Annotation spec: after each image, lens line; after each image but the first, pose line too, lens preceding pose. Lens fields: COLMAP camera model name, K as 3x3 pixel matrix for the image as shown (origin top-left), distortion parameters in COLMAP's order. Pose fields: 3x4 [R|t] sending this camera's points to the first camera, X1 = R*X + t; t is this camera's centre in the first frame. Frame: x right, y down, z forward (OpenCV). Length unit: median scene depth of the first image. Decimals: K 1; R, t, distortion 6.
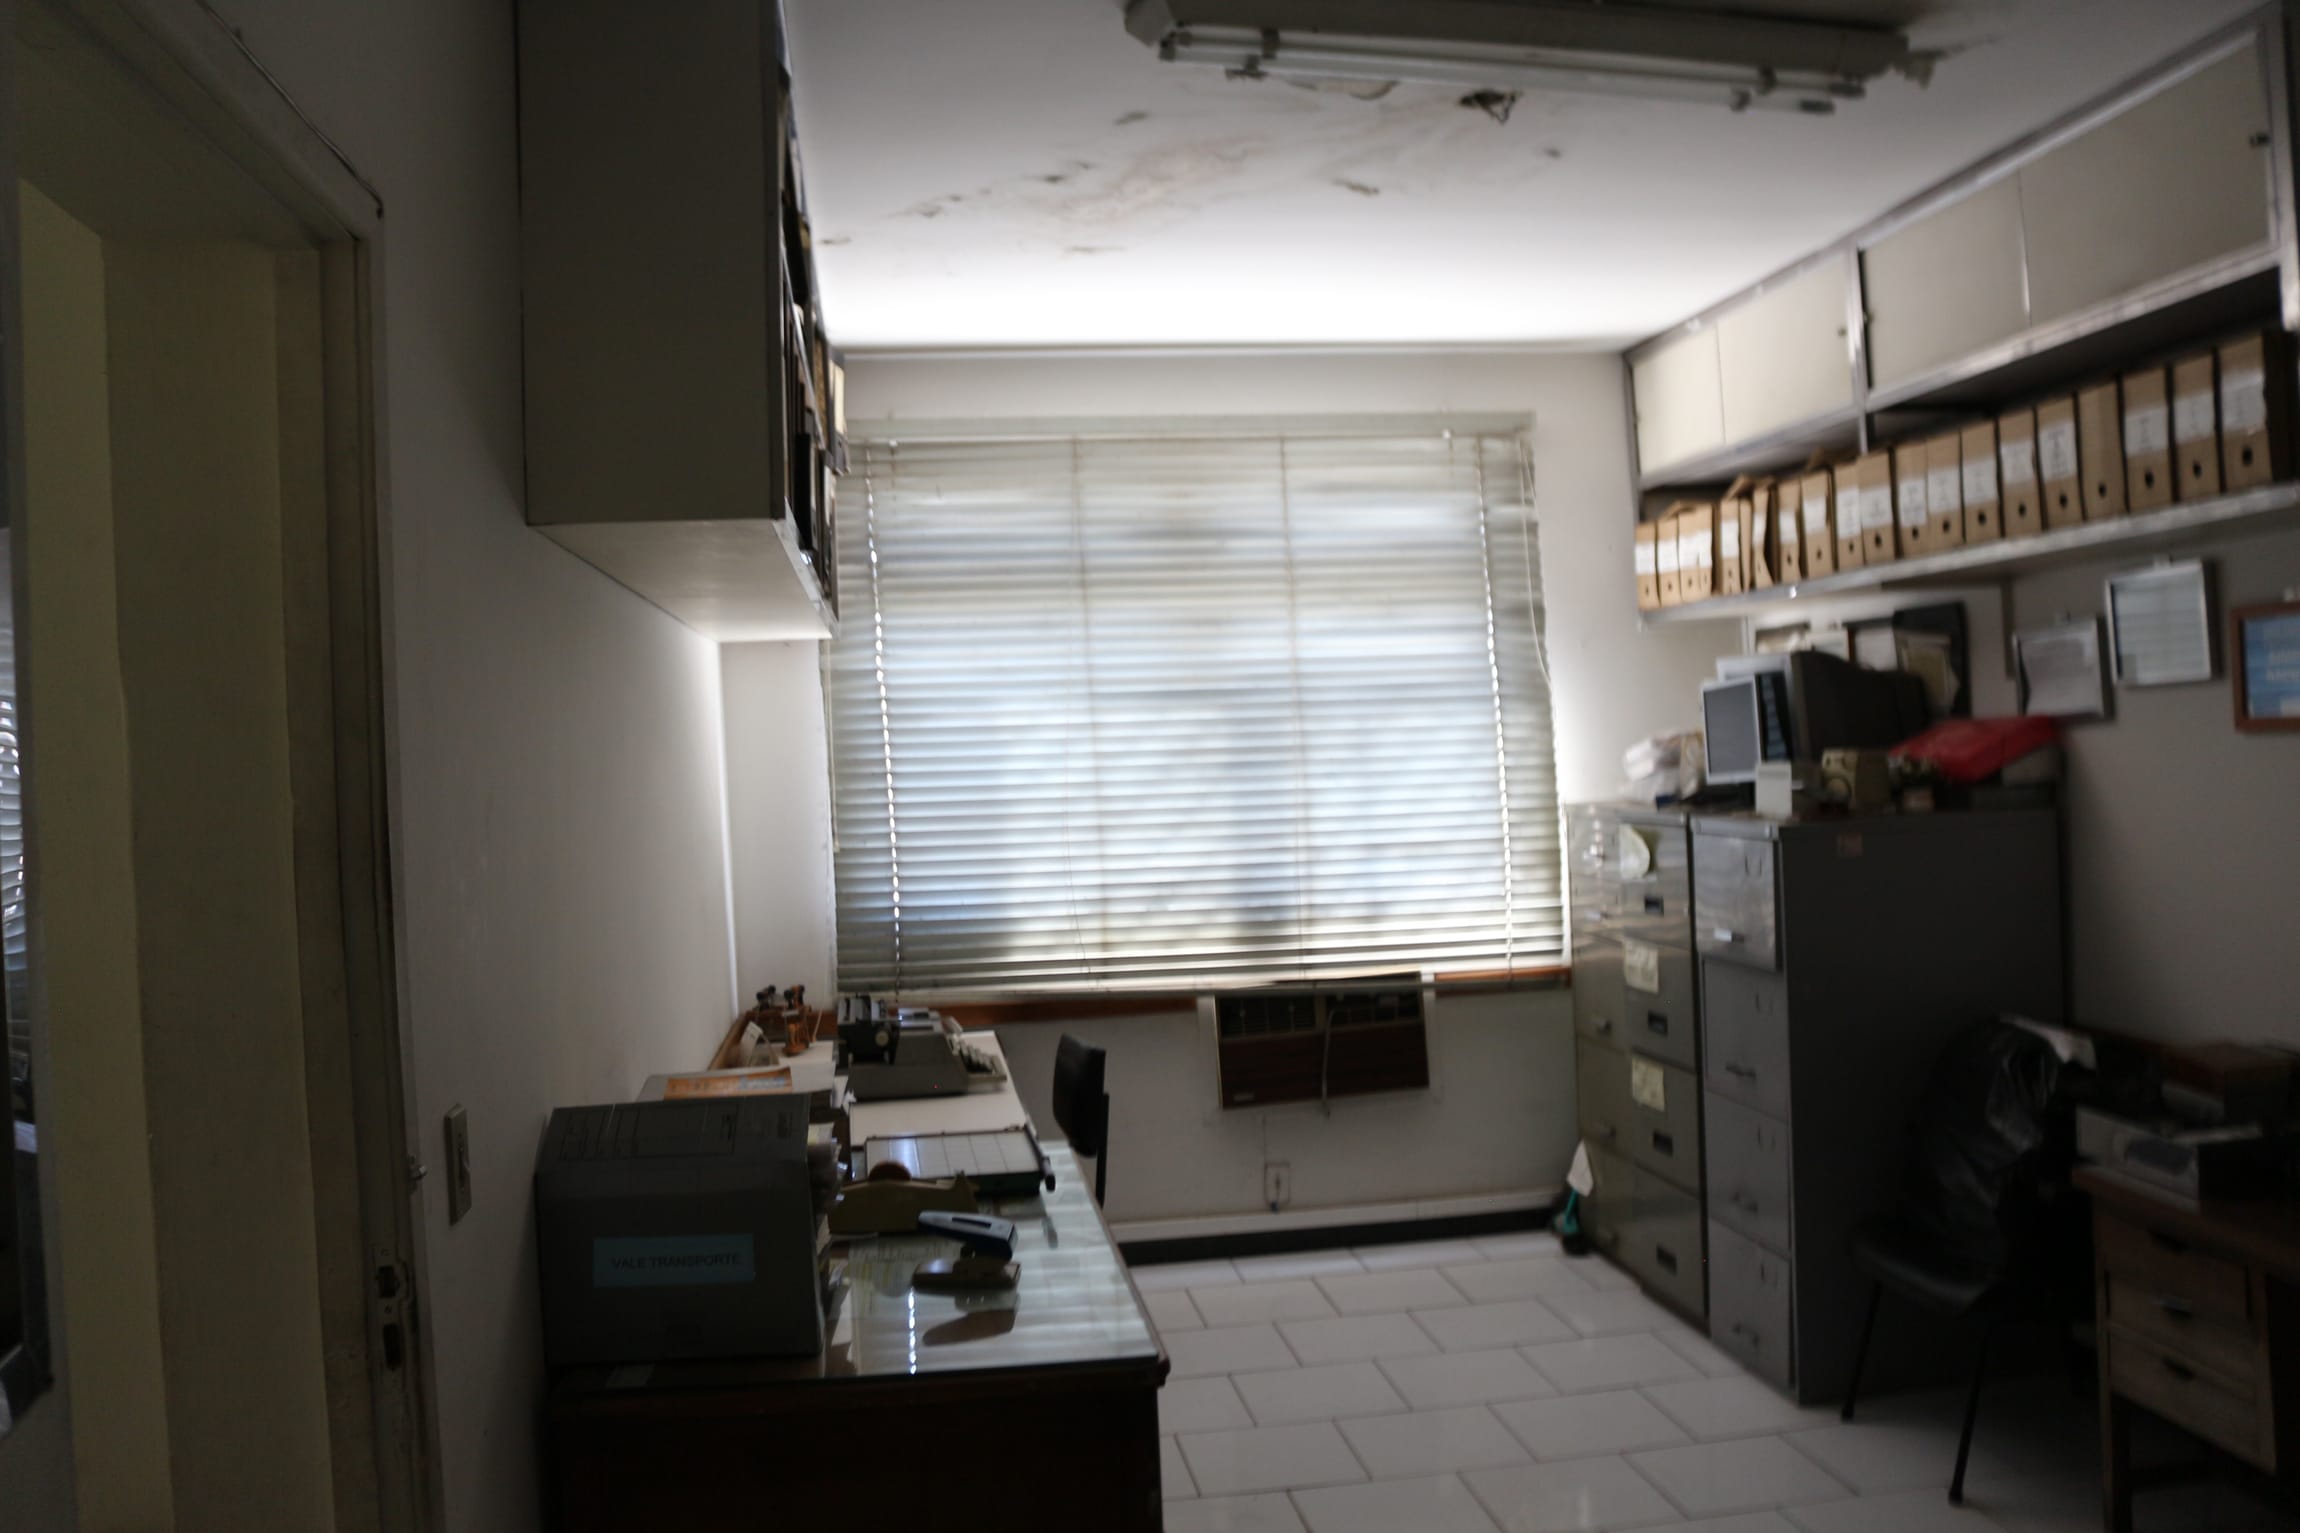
lens RADIAL K [[1911.2, 0, 1149.0], [0, 1911.2, 757.2], [0, 0, 1]] dist [-0.155233, 0.130099]
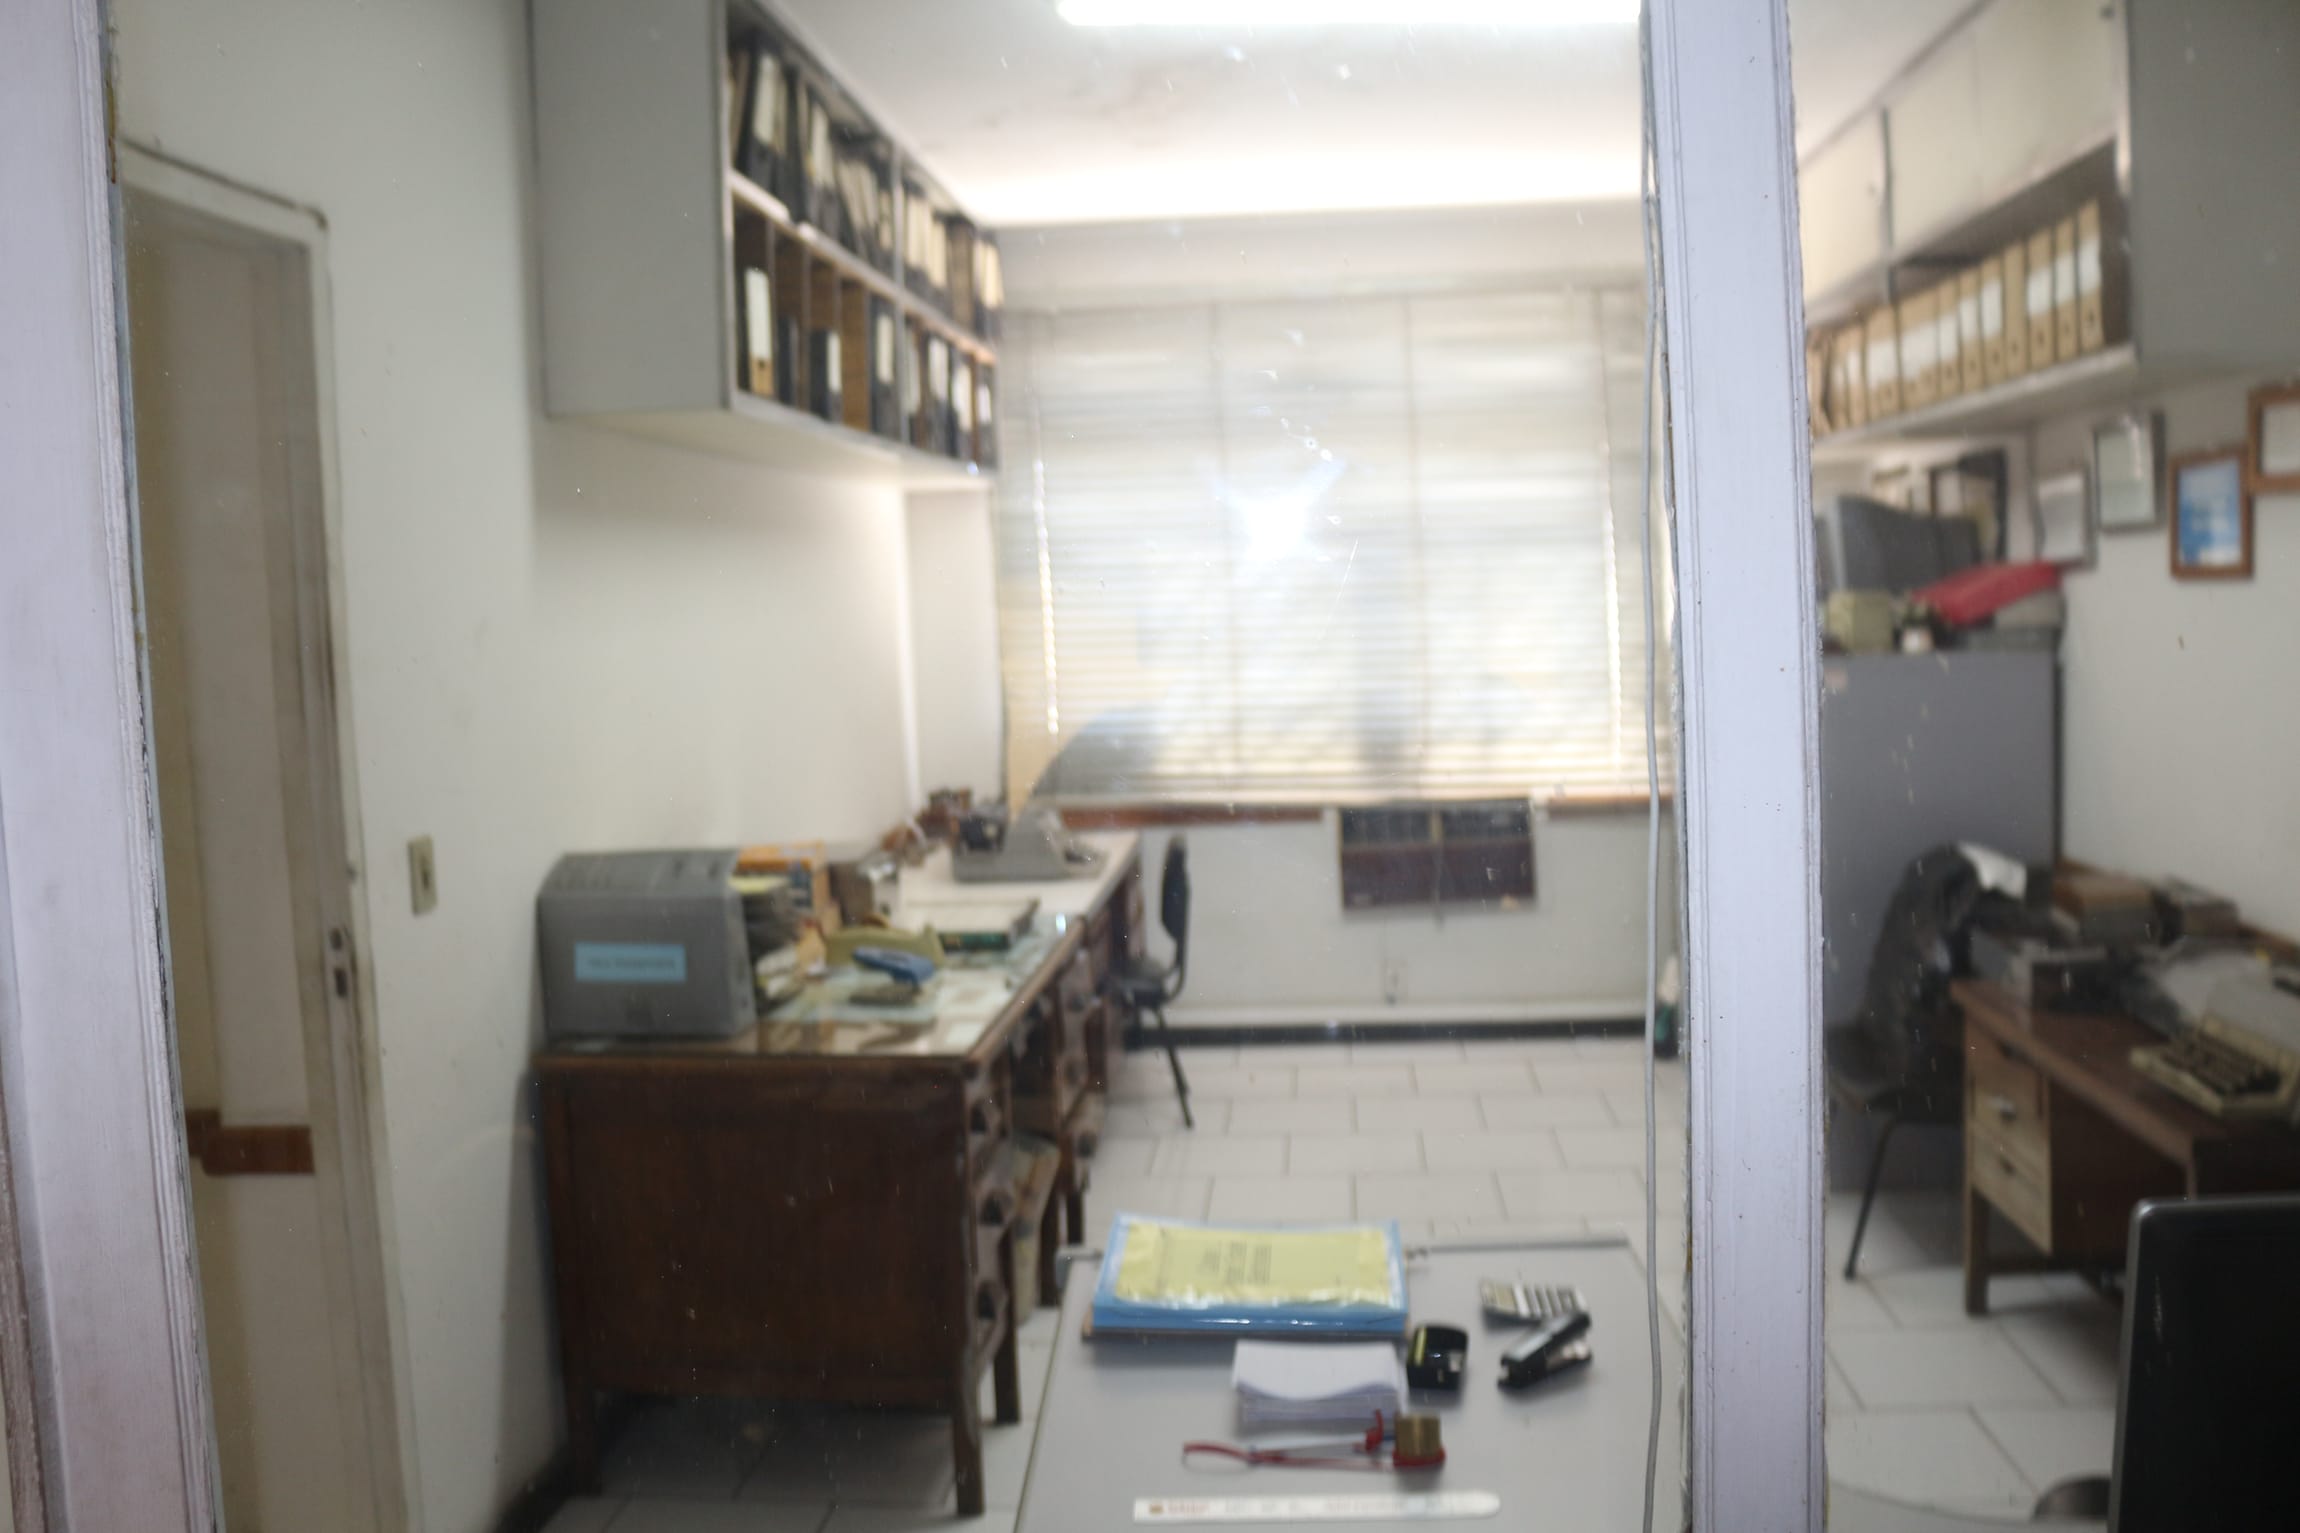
lens RADIAL K [[1911.2, 0, 1149.0], [0, 1911.2, 757.2], [0, 0, 1]] dist [-0.155233, 0.130099]
pose [[0.974756, 0.025432, -0.221821, 0.179720], [-0.005834, 0.996054, 0.088559, -0.001912], [0.223198, -0.085029, 0.971058, -0.100554]]
